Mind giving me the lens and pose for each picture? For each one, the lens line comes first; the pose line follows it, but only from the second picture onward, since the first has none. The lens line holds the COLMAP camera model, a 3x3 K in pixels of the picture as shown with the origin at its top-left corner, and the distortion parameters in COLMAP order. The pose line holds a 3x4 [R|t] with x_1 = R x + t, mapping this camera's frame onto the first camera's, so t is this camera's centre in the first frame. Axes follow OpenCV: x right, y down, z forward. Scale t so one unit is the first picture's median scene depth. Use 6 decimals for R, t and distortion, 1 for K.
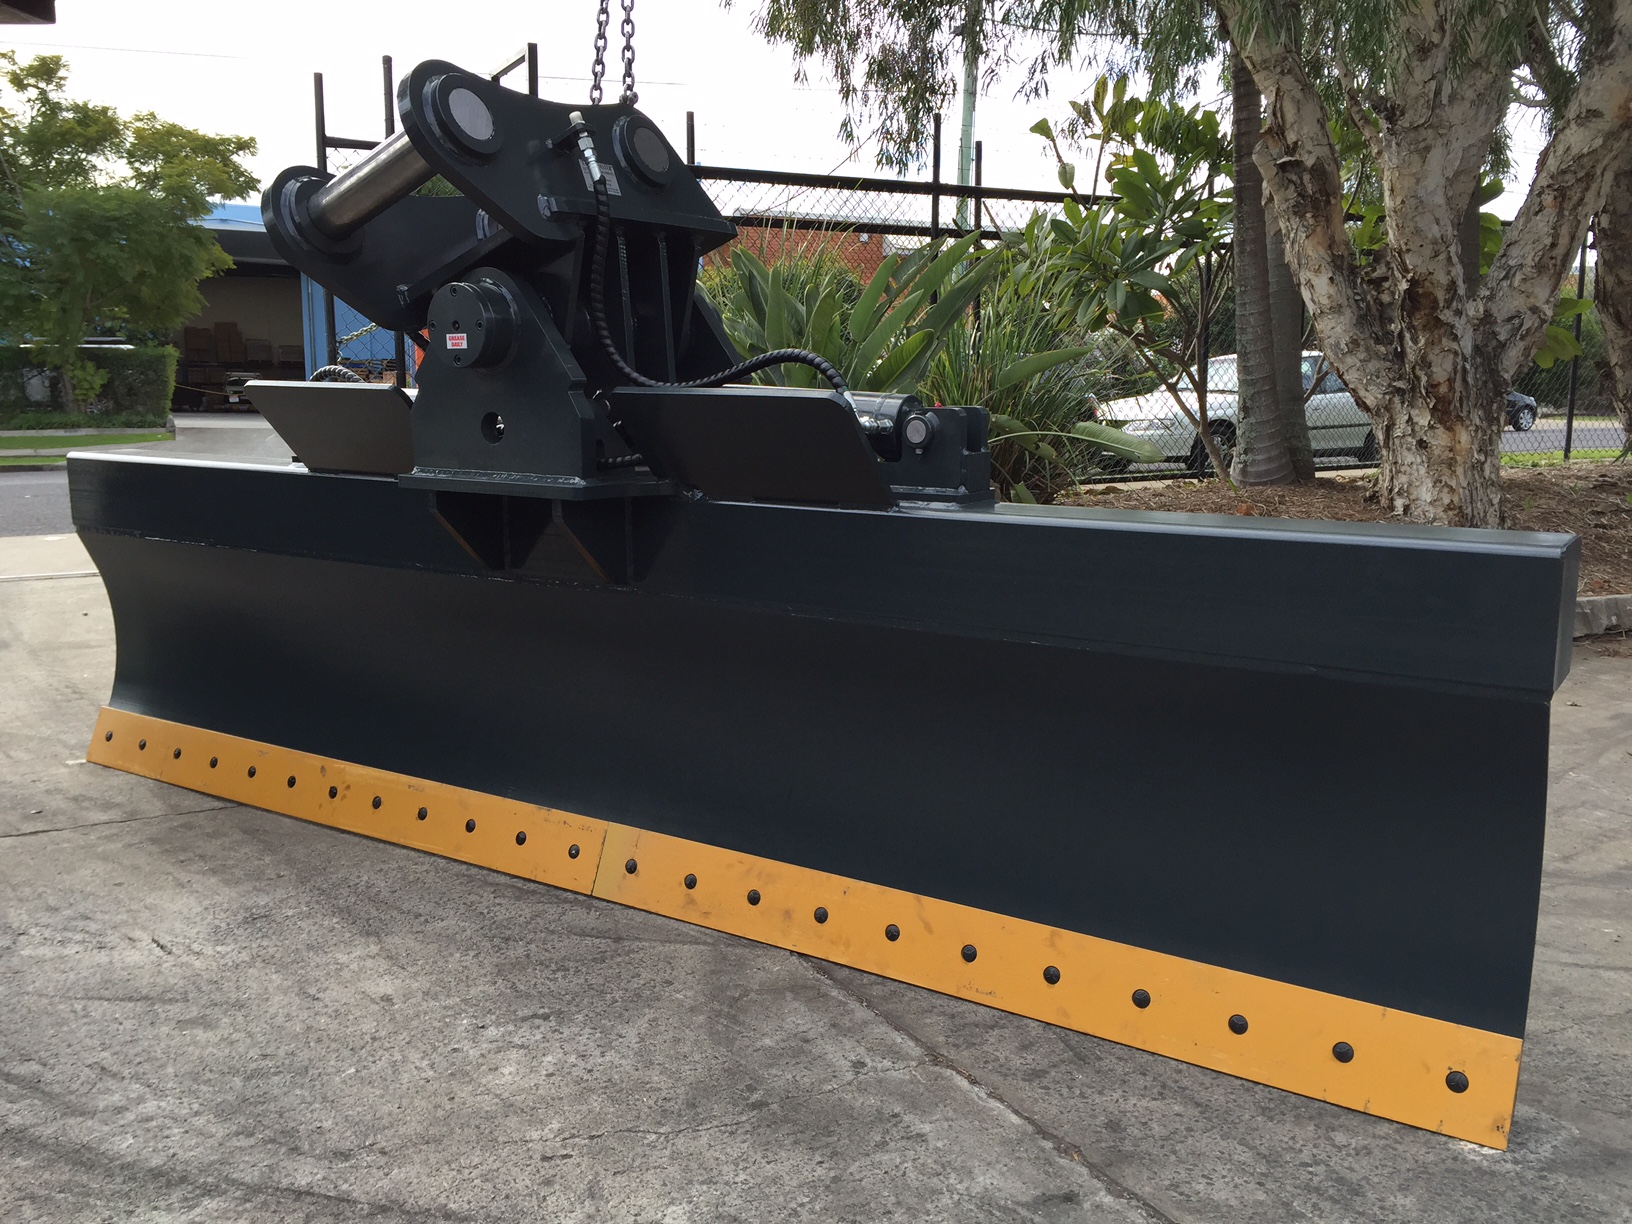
lens RADIAL K [[1391.0, 0, 823.8], [0, 1391.0, 612.5], [0, 0, 1]] dist [0.067564, -0.080996]
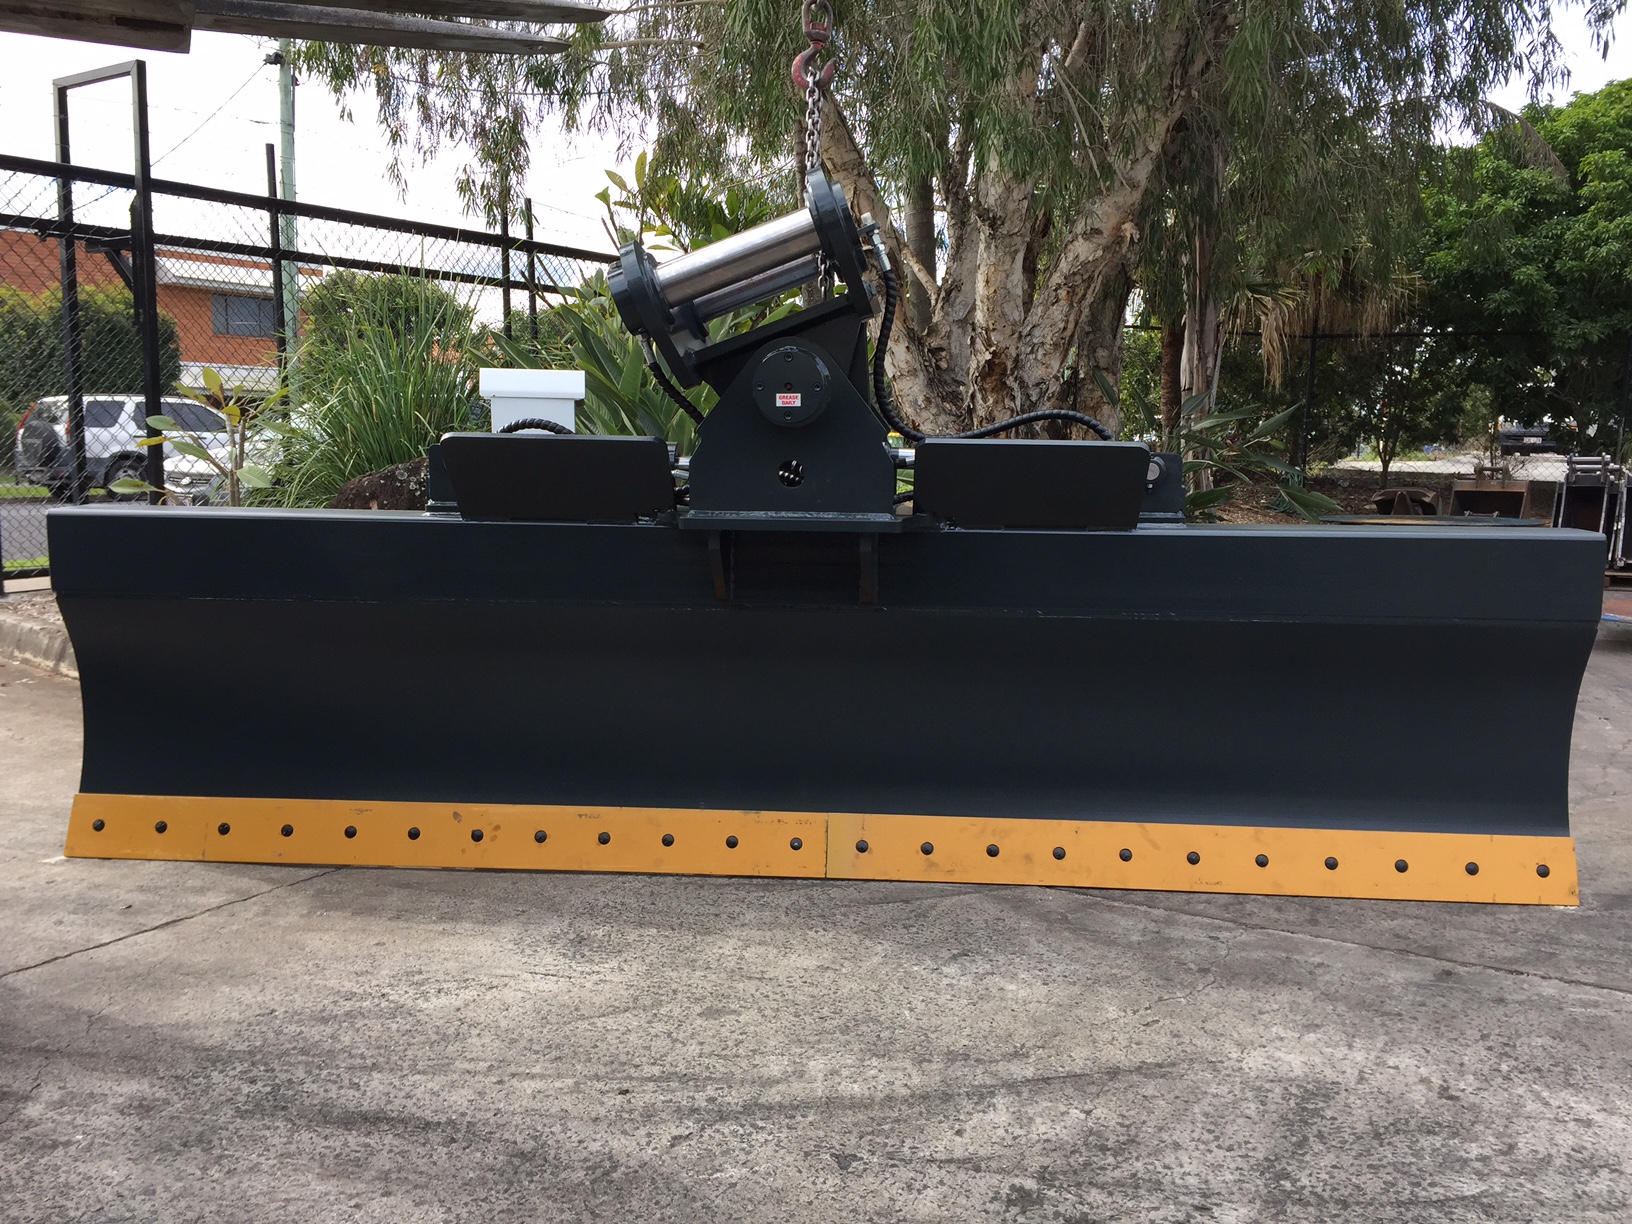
lens RADIAL K [[1391.0, 0, 810.2], [0, 1391.0, 609.3], [0, 0, 1]] dist [0.067564, -0.080996]
pose [[0.872319, -0.059093, 0.485354, -0.684946], [0.075367, 0.997057, -0.014063, -0.002586], [-0.483094, 0.048847, 0.874205, -0.007988]]
